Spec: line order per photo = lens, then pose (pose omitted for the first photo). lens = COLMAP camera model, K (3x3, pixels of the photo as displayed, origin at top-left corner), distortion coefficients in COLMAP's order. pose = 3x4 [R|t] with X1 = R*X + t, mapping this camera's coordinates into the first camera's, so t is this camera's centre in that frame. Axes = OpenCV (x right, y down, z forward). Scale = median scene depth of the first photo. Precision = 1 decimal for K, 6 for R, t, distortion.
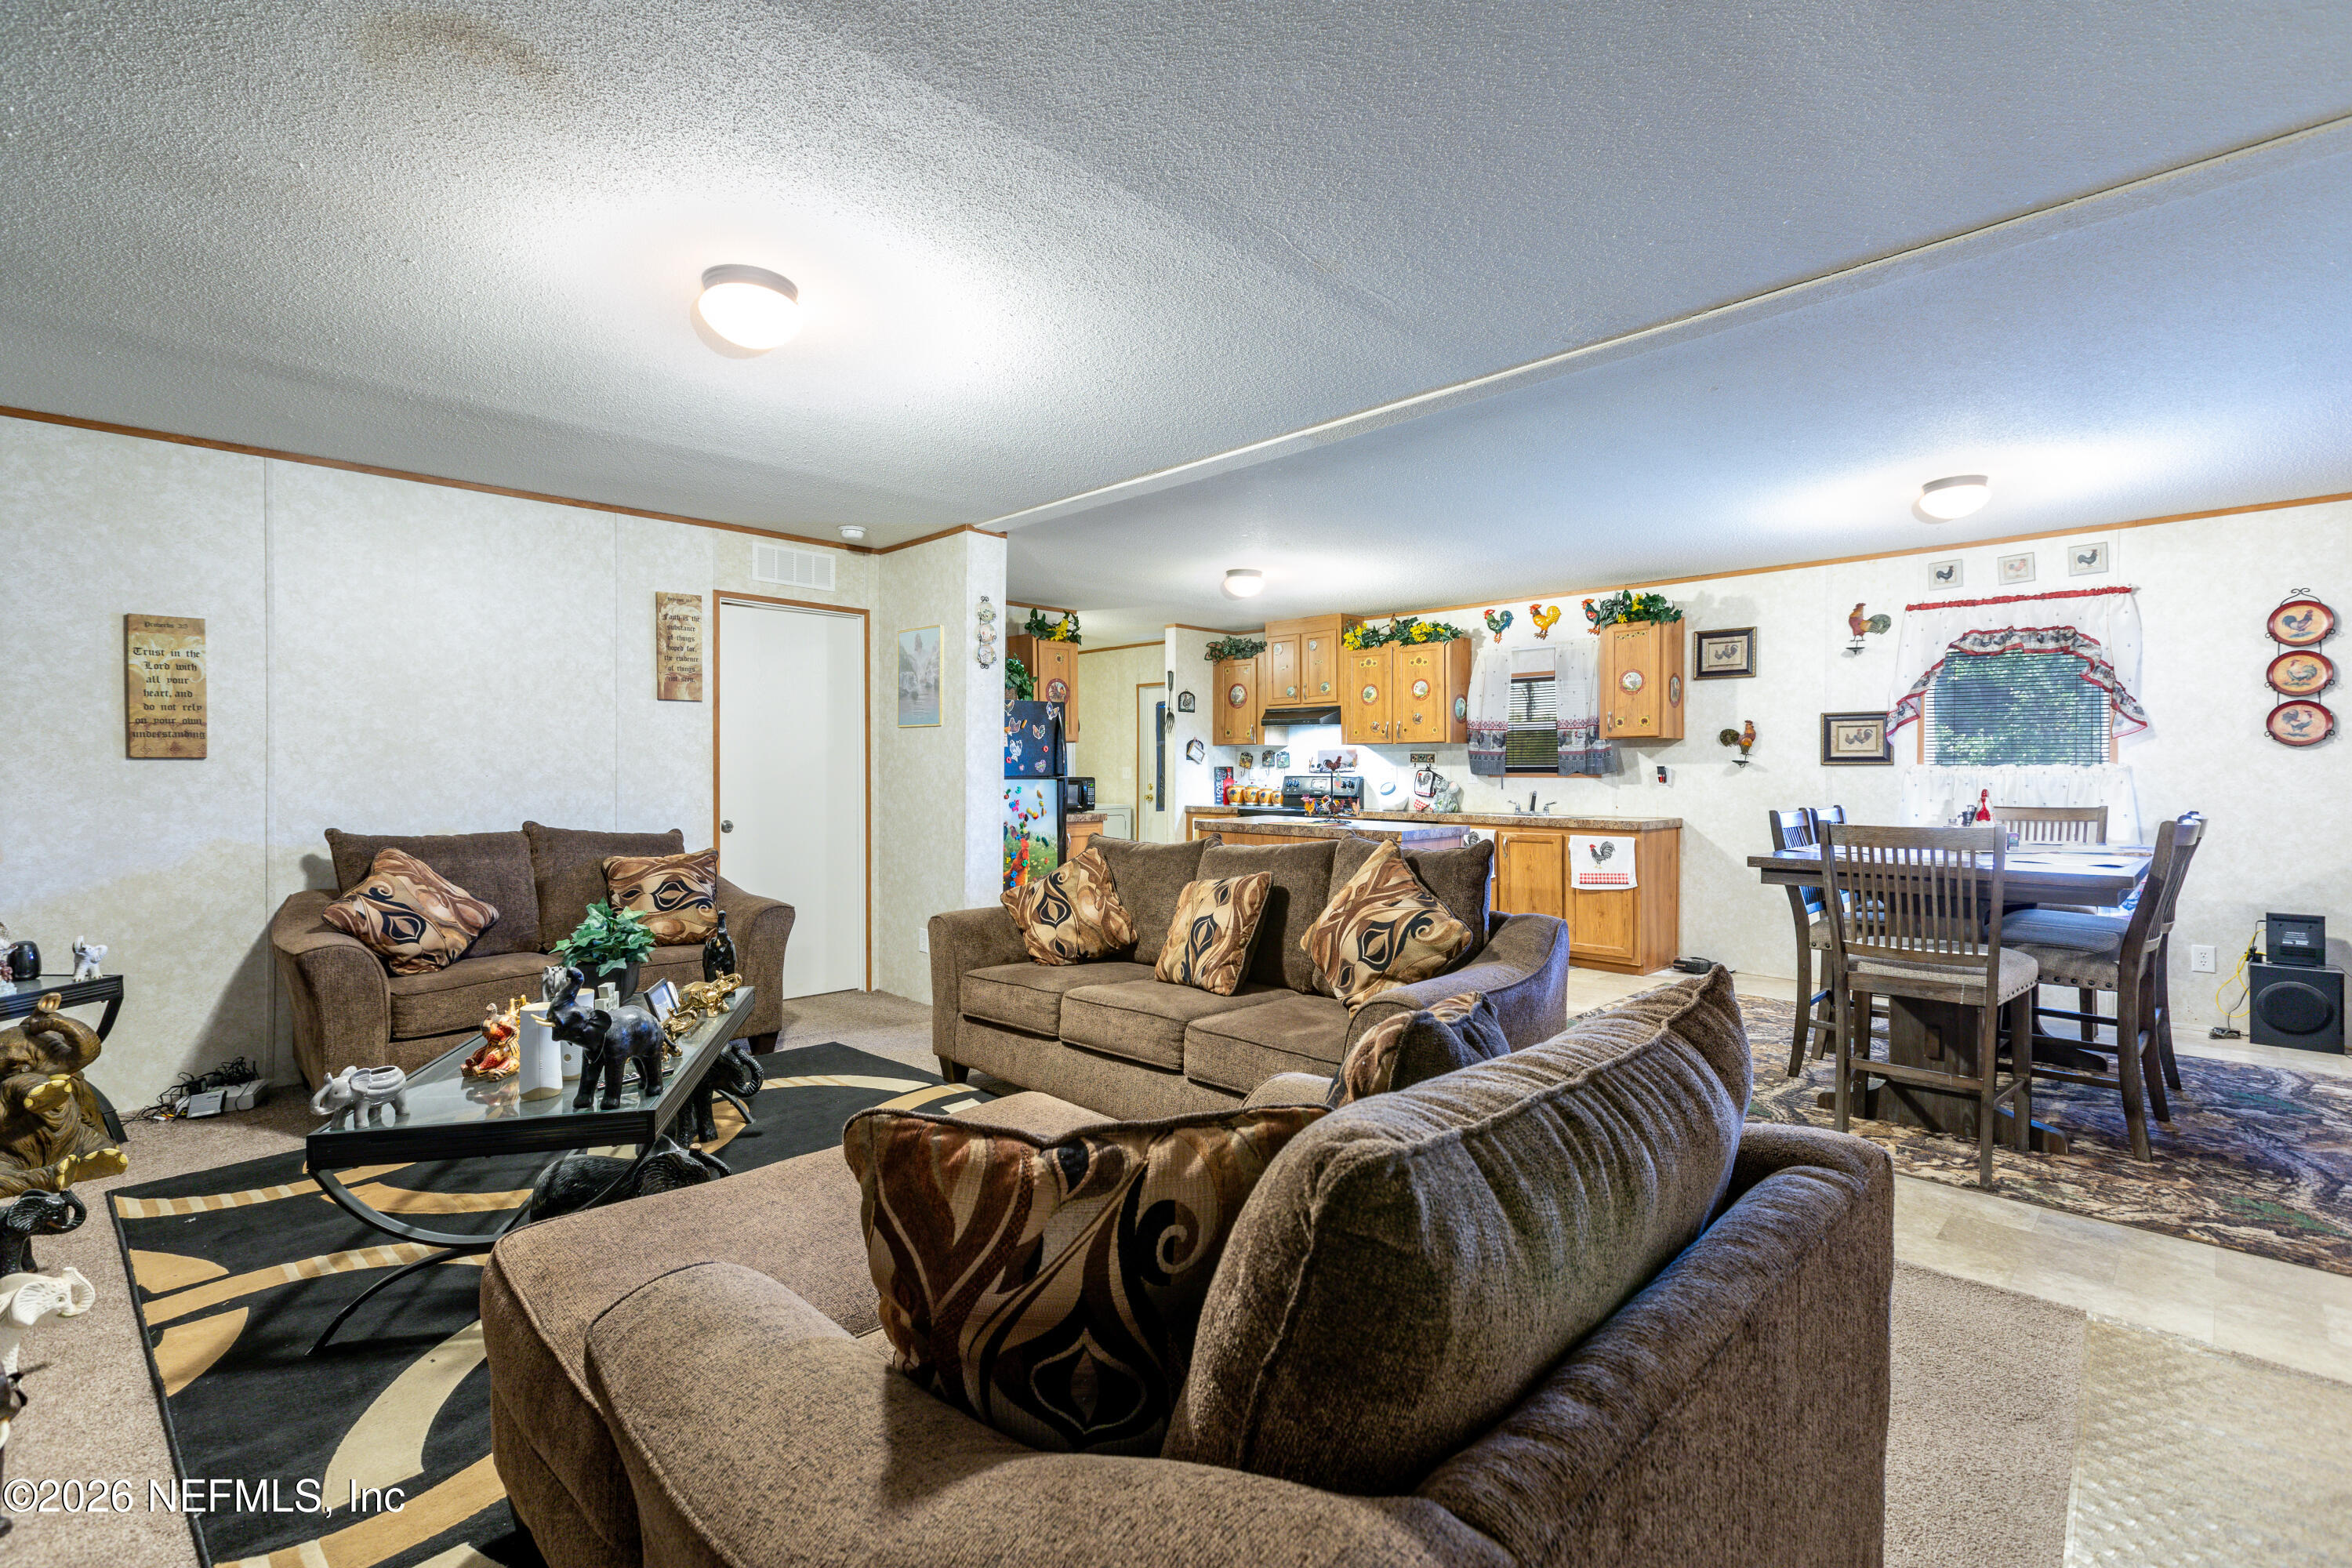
lens RADIAL K [[1042.8, 0, 1181.2], [0, 1042.8, 776.7], [0, 0, 1]] dist [0.001468, 0.000048]
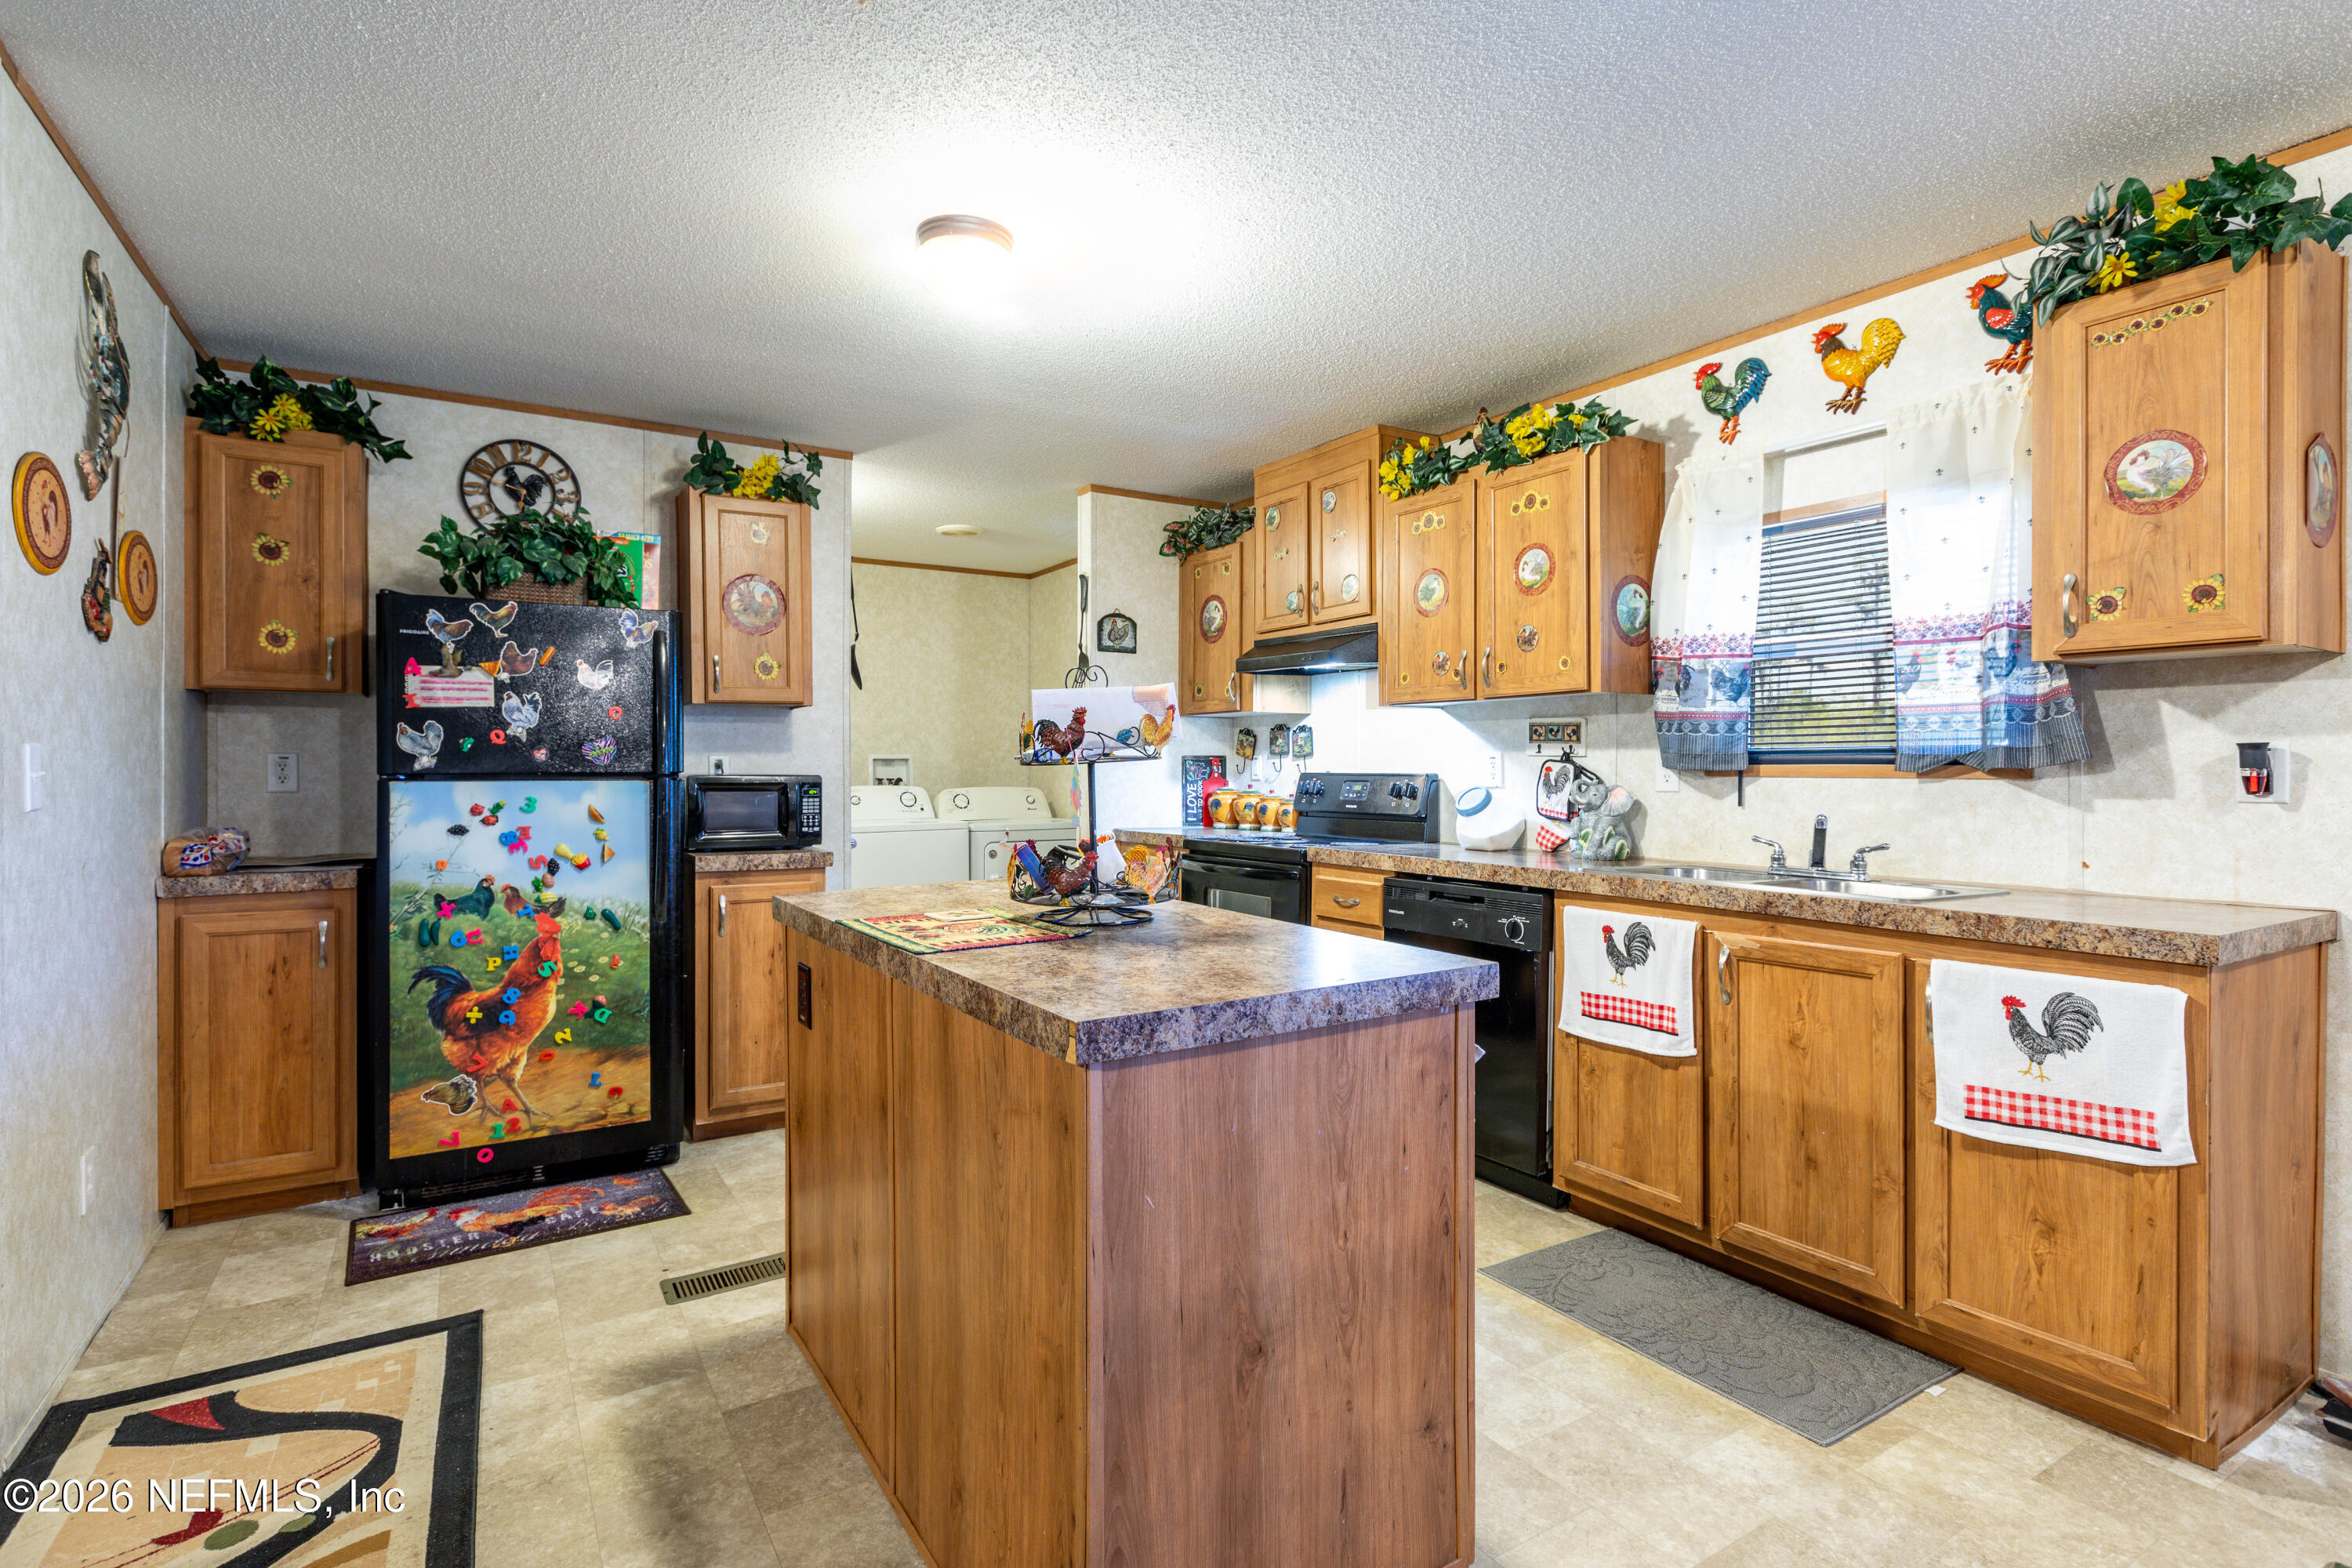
lens RADIAL K [[1133.4, 0, 1172.8], [0, 1133.4, 771.1], [0, 0, 1]] dist [-0.000301, -0.000902]
pose [[0.972220, -0.000345, -0.234067, 0.226877], [-0.000080, 0.999998, -0.001808, -0.000776], [0.234068, 0.001776, 0.972219, 0.604152]]
